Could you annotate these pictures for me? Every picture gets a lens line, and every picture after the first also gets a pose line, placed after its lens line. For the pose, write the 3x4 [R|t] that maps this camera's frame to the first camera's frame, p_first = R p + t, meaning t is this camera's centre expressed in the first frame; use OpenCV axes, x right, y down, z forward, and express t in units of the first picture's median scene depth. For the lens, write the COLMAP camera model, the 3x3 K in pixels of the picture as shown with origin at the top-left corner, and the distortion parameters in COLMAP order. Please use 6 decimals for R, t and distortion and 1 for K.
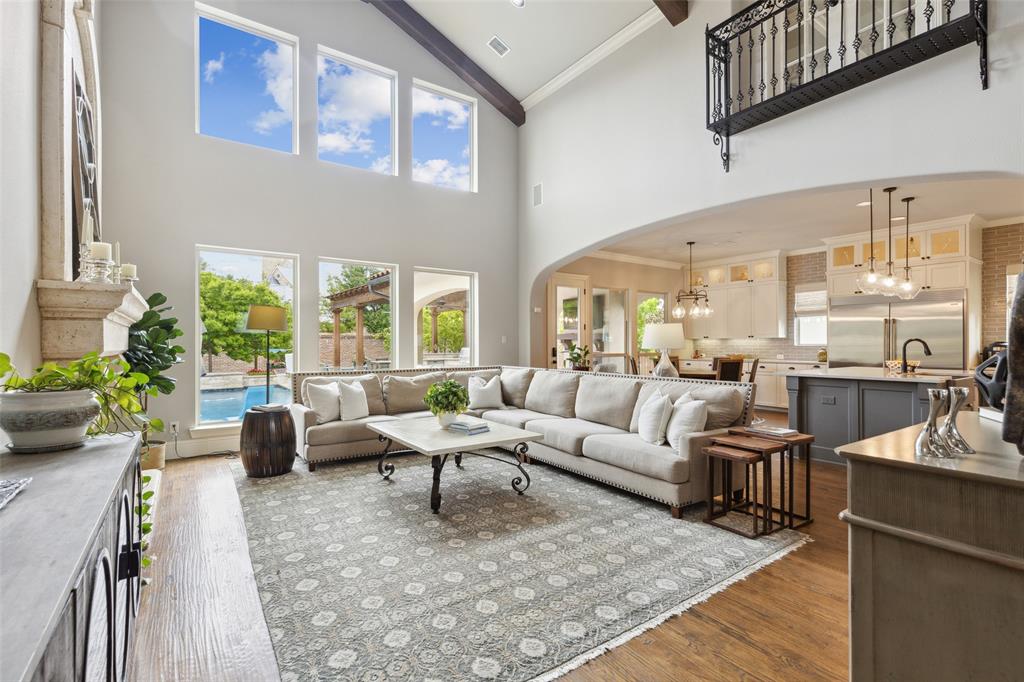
lens RADIAL K [[469.0, 0, 513.8], [0, 469.0, 339.7], [0, 0, 1]] dist [0.005273, -0.000315]
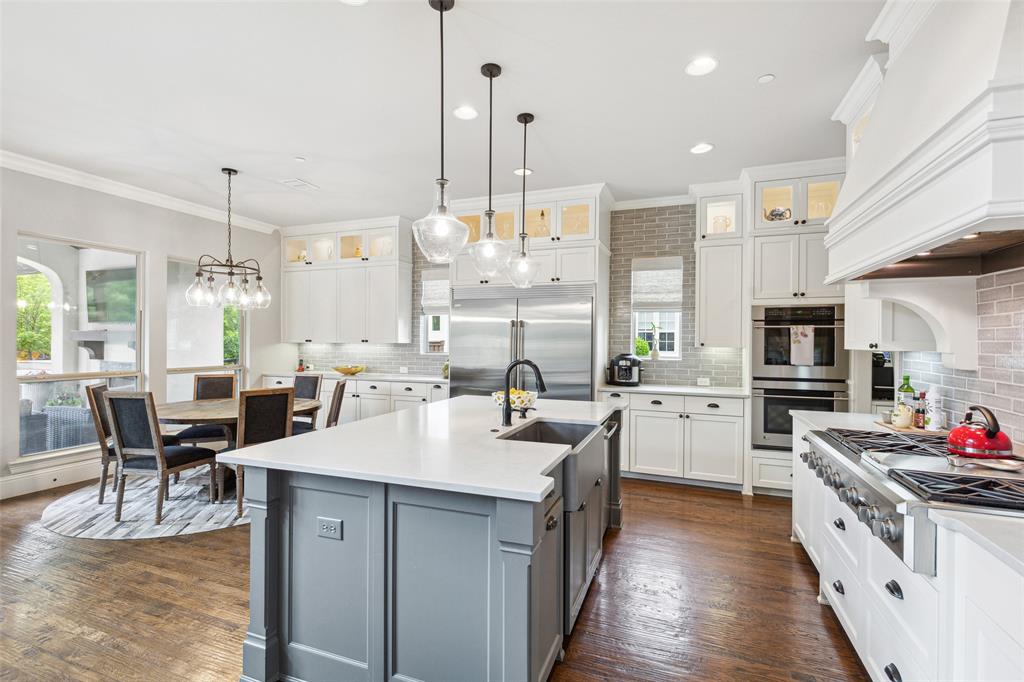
lens RADIAL K [[469.0, 0, 515.7], [0, 469.0, 341.6], [0, 0, 1]] dist [0.005273, -0.000315]
pose [[0.825752, 0.004825, 0.564012, 0.416283], [-0.011979, 0.999888, 0.008984, -0.020090], [-0.563906, -0.014174, 0.825717, 0.433708]]
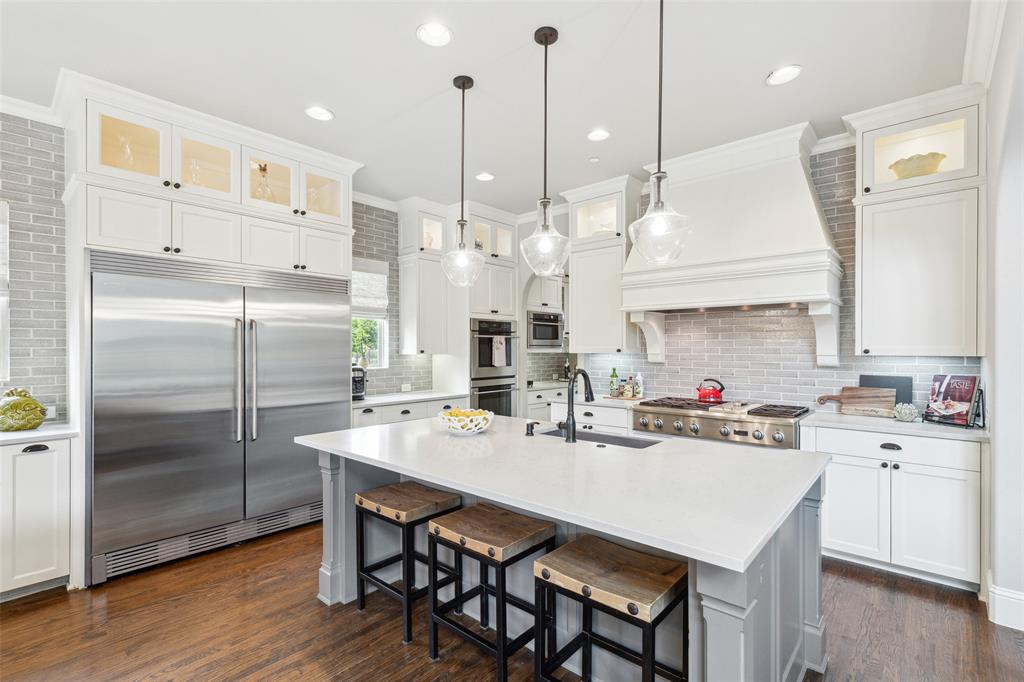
lens RADIAL K [[469.0, 0, 510.8], [0, 469.0, 343.5], [0, 0, 1]] dist [0.005273, -0.000315]
pose [[-0.240848, 0.010845, 0.970502, 0.293965], [-0.005776, 0.999904, -0.012607, -0.017001], [-0.970546, -0.008642, -0.240762, 0.900047]]
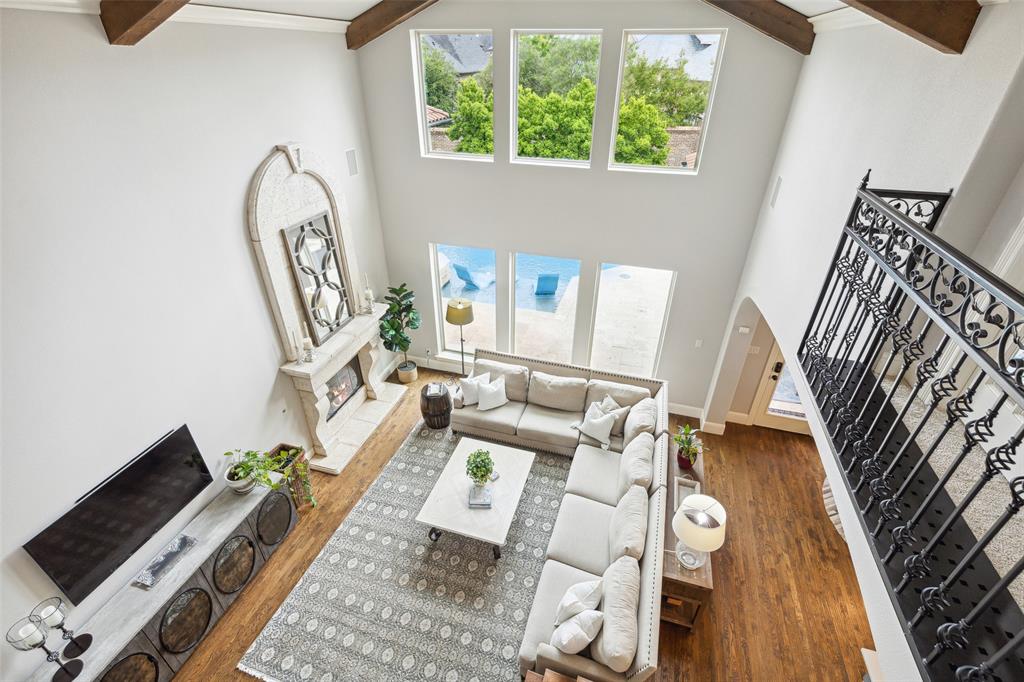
lens RADIAL K [[469.0, 0, 511.2], [0, 469.0, 340.0], [0, 0, 1]] dist [0.005273, -0.000315]
pose [[0.617798, 0.415835, -0.667388, 0.405157], [-0.002814, 0.849895, 0.526945, -0.548146], [0.786332, -0.323667, 0.526233, 0.300616]]
